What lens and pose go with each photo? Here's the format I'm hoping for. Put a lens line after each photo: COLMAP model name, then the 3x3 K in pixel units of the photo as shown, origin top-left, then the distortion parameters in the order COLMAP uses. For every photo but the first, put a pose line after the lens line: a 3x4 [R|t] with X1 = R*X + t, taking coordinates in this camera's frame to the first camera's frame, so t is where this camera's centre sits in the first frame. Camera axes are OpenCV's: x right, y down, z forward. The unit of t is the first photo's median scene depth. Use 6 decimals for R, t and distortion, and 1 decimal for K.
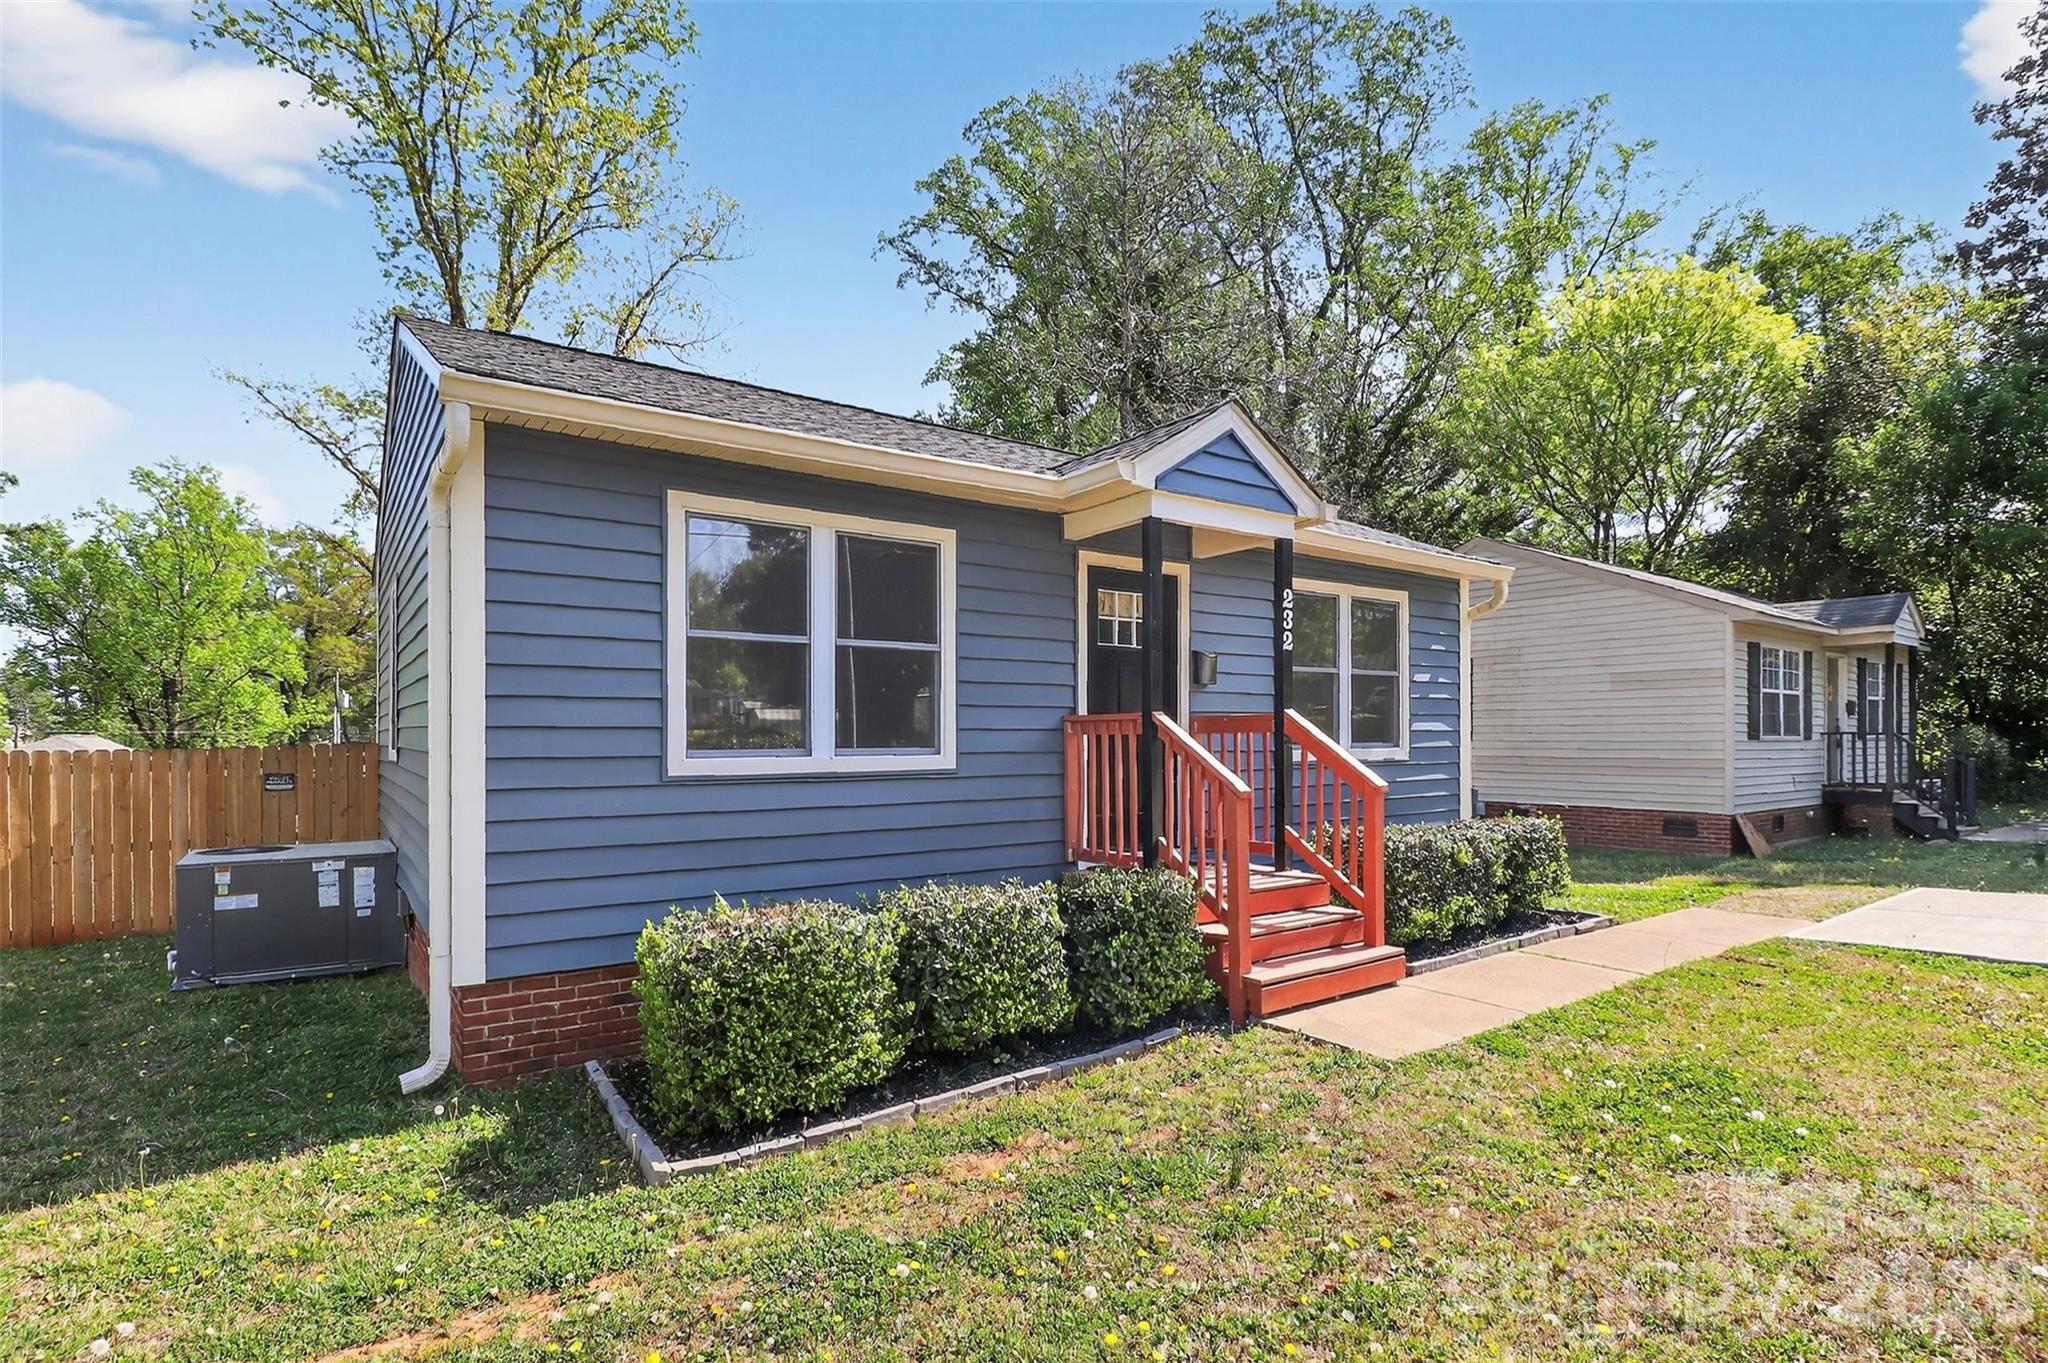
lens RADIAL K [[1003.0, 0, 1042.9], [0, 1003.0, 756.4], [0, 0, 1]] dist [-0.002640, -0.001043]
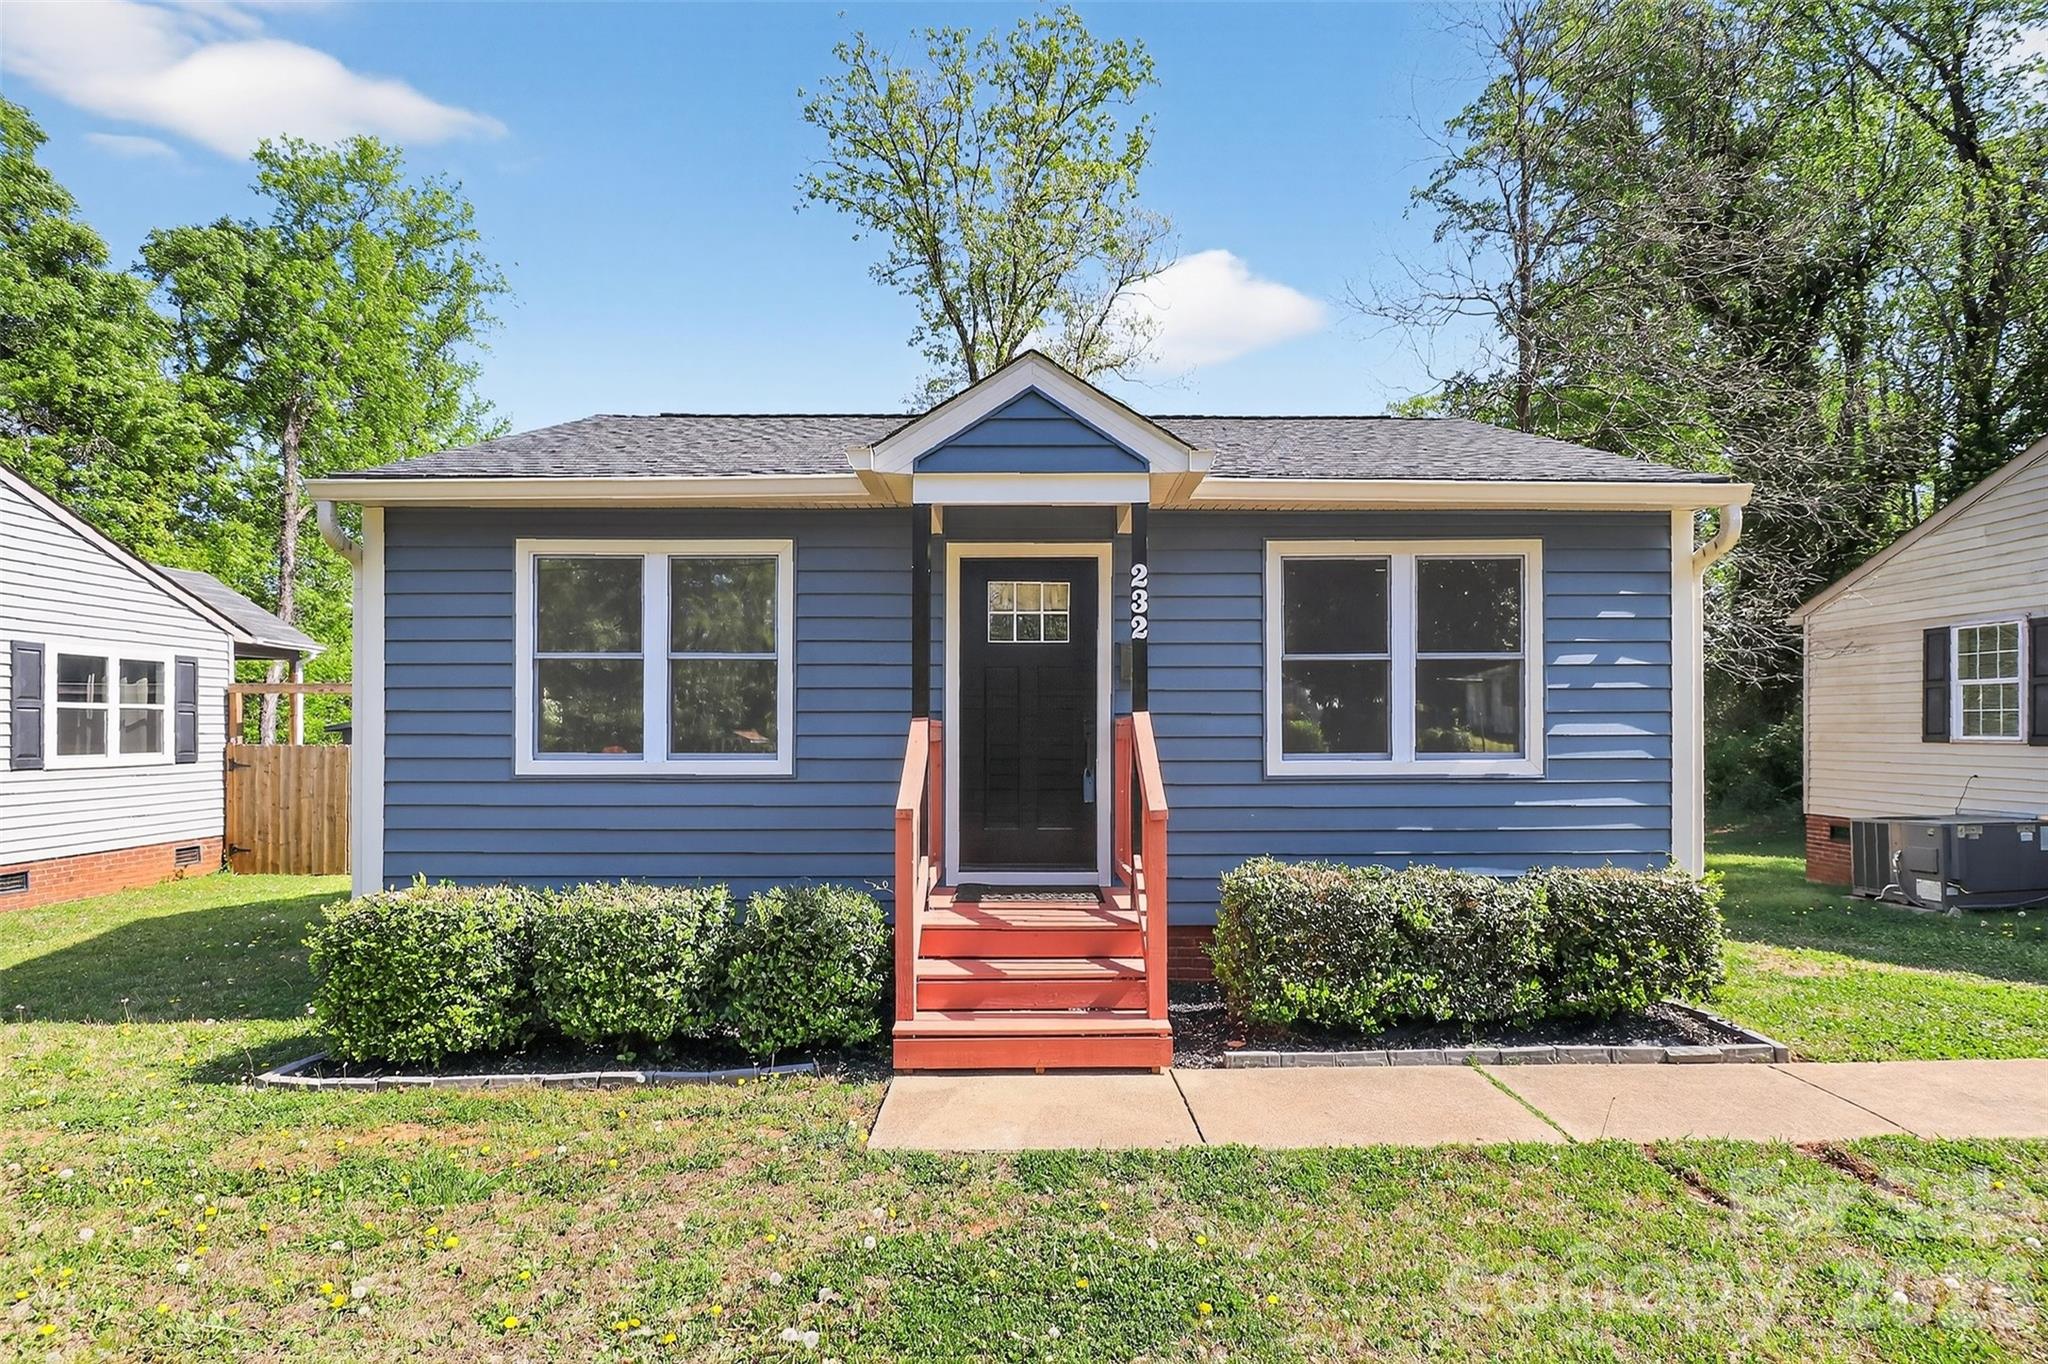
lens RADIAL K [[1015.1, 0, 1035.7], [0, 1015.1, 736.3], [0, 0, 1]] dist [-0.001414, -0.012614]
pose [[0.811535, 0.005477, -0.584278, 0.714176], [-0.013601, 0.999862, -0.009519, -0.019720], [0.584145, 0.015672, 0.811498, 0.308987]]
